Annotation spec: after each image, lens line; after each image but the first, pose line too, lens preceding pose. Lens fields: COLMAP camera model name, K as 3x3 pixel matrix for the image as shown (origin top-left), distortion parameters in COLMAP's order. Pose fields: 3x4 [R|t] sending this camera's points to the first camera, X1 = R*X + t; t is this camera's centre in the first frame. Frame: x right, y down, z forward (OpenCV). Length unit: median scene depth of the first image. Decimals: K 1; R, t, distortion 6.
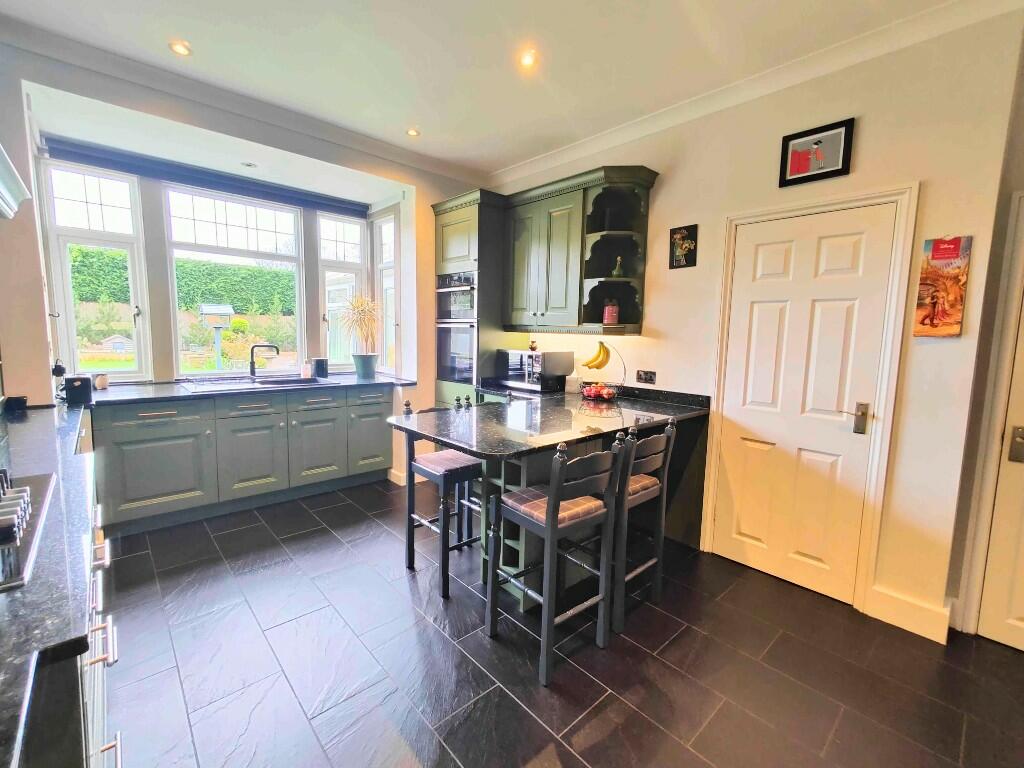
lens RADIAL K [[453.0, 0, 509.7], [0, 453.0, 384.6], [0, 0, 1]] dist [0.005845, 0.000689]
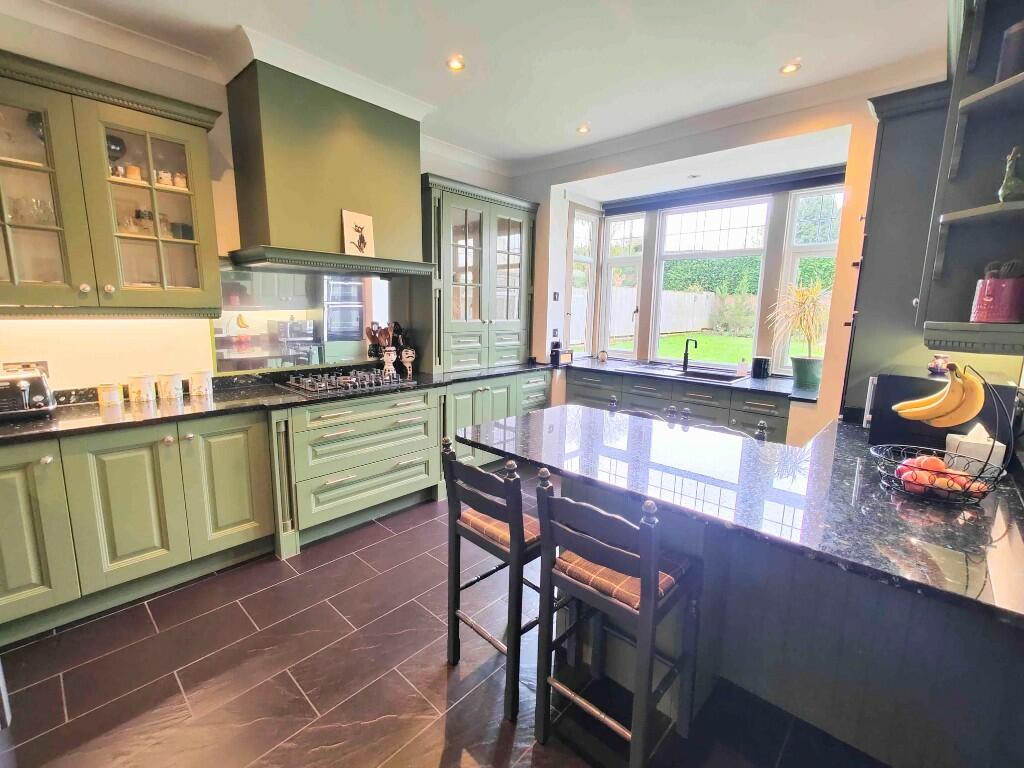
lens RADIAL K [[453.0, 0, 509.3], [0, 453.0, 379.7], [0, 0, 1]] dist [0.005845, 0.000689]
pose [[0.074356, 0.136845, -0.987798, 0.563172], [-0.139982, 0.982165, 0.125528, -0.070752], [0.987358, 0.128940, 0.092185, 0.514825]]
